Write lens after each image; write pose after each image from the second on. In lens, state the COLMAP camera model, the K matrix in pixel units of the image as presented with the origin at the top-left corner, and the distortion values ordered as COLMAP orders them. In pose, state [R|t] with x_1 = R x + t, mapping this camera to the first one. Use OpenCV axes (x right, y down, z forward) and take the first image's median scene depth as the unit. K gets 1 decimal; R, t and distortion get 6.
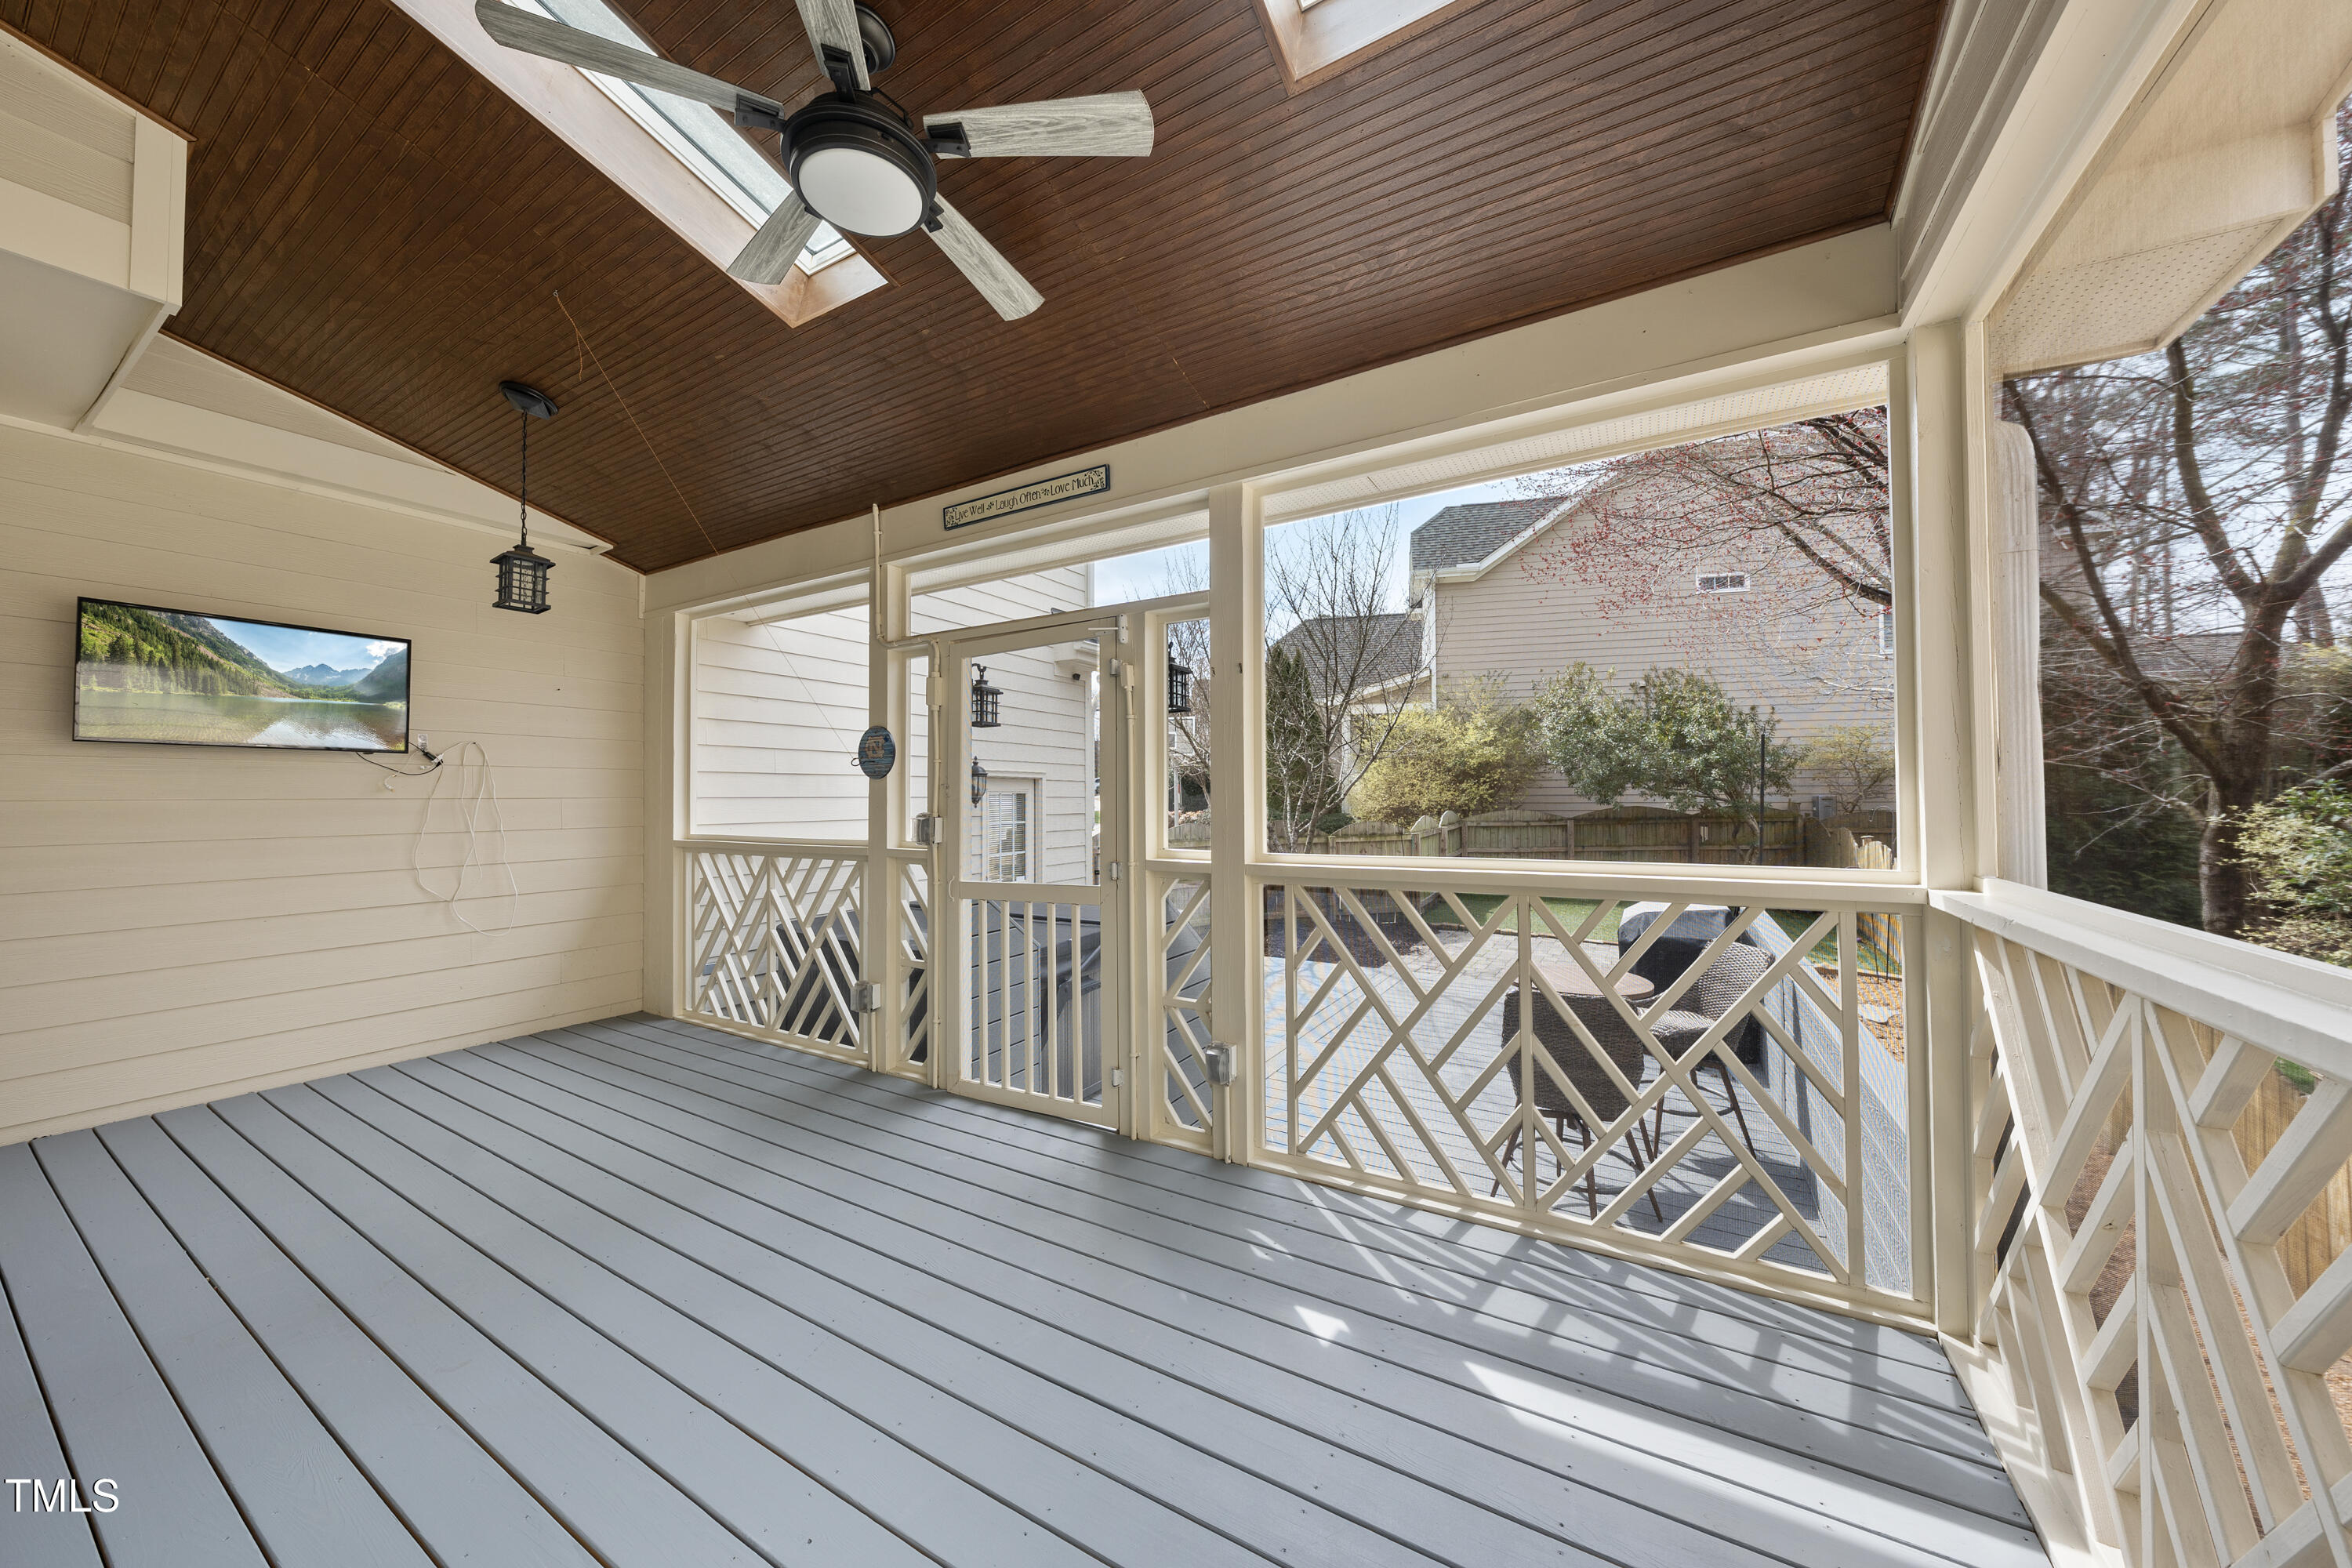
lens RADIAL K [[811.2, 0, 1174.3], [0, 811.2, 778.1], [0, 0, 1]] dist [-0.001933, -0.000061]
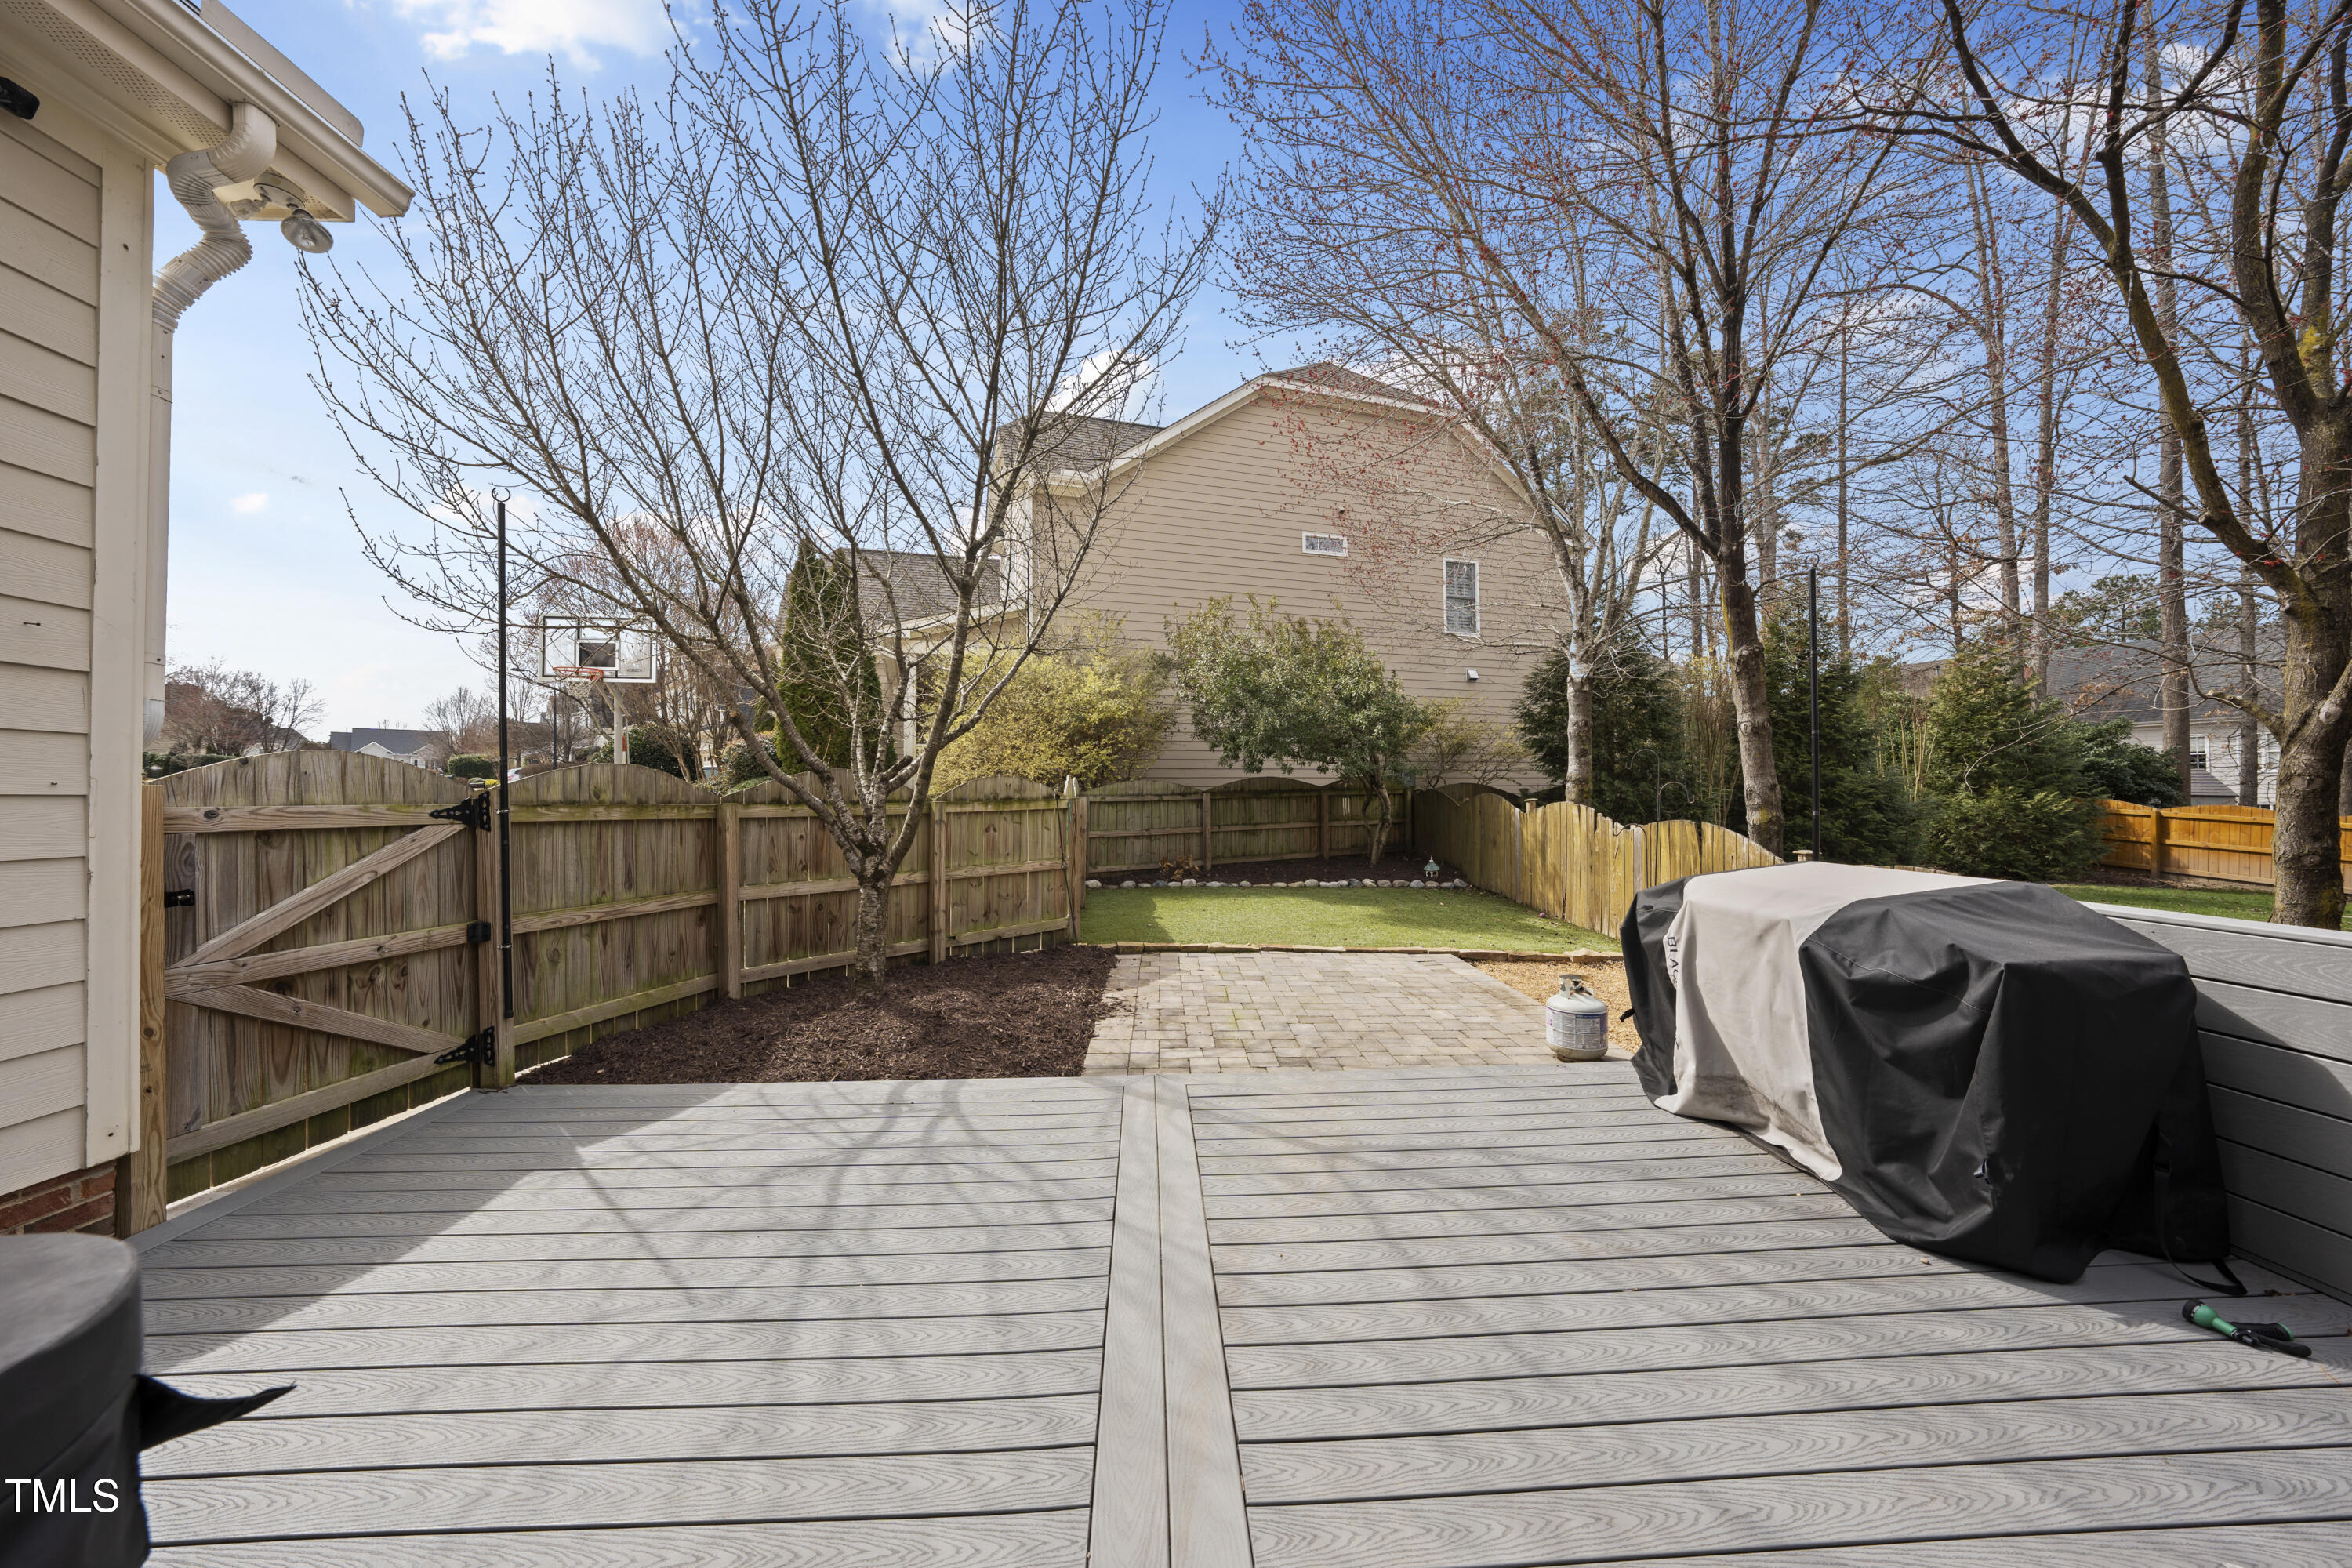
lens RADIAL K [[811.2, 0, 1174.7], [0, 811.2, 787.2], [0, 0, 1]] dist [-0.001933, -0.000061]
pose [[0.832929, 0.005928, 0.553348, 0.070499], [-0.008466, 0.999962, 0.002030, 0.202269], [-0.553315, -0.006376, 0.832948, 1.571987]]
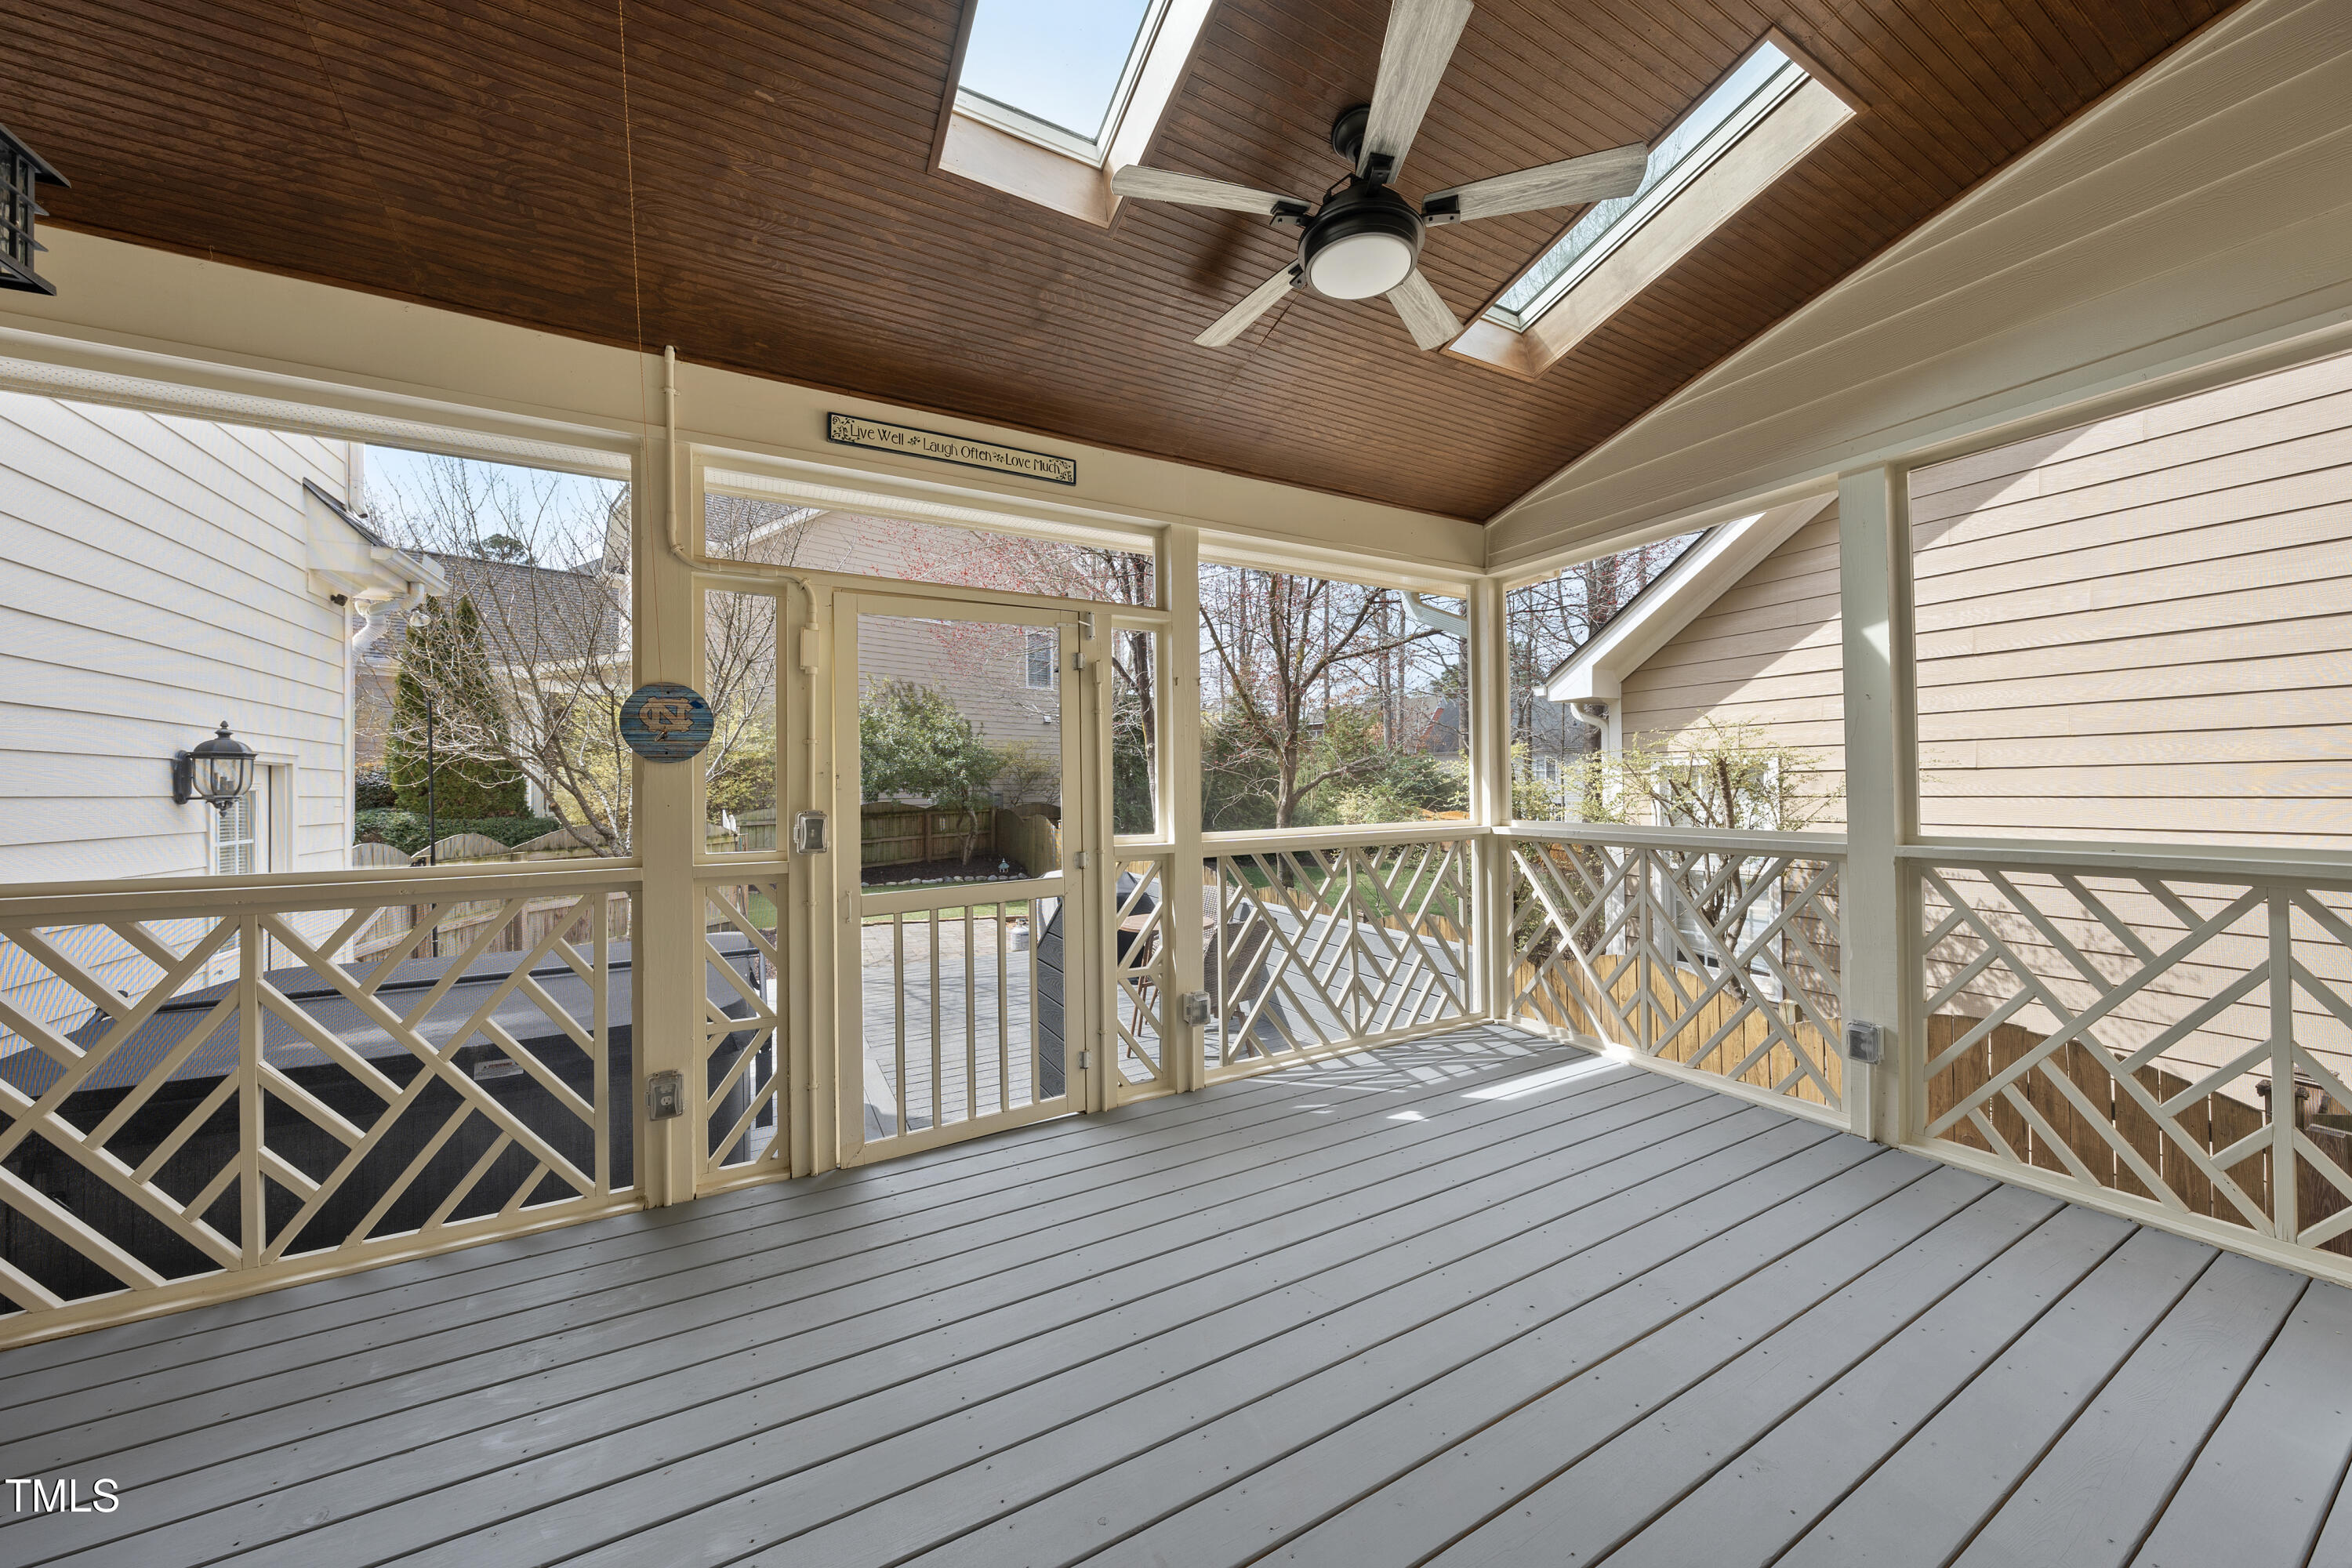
lens RADIAL K [[811.2, 0, 1186.4], [0, 811.2, 780.9], [0, 0, 1]] dist [-0.001933, -0.000061]
pose [[0.495293, 0.009077, 0.868678, -0.896163], [-0.012128, 0.999920, -0.003534, 0.016075], [-0.868641, -0.008785, 0.495364, 0.374797]]
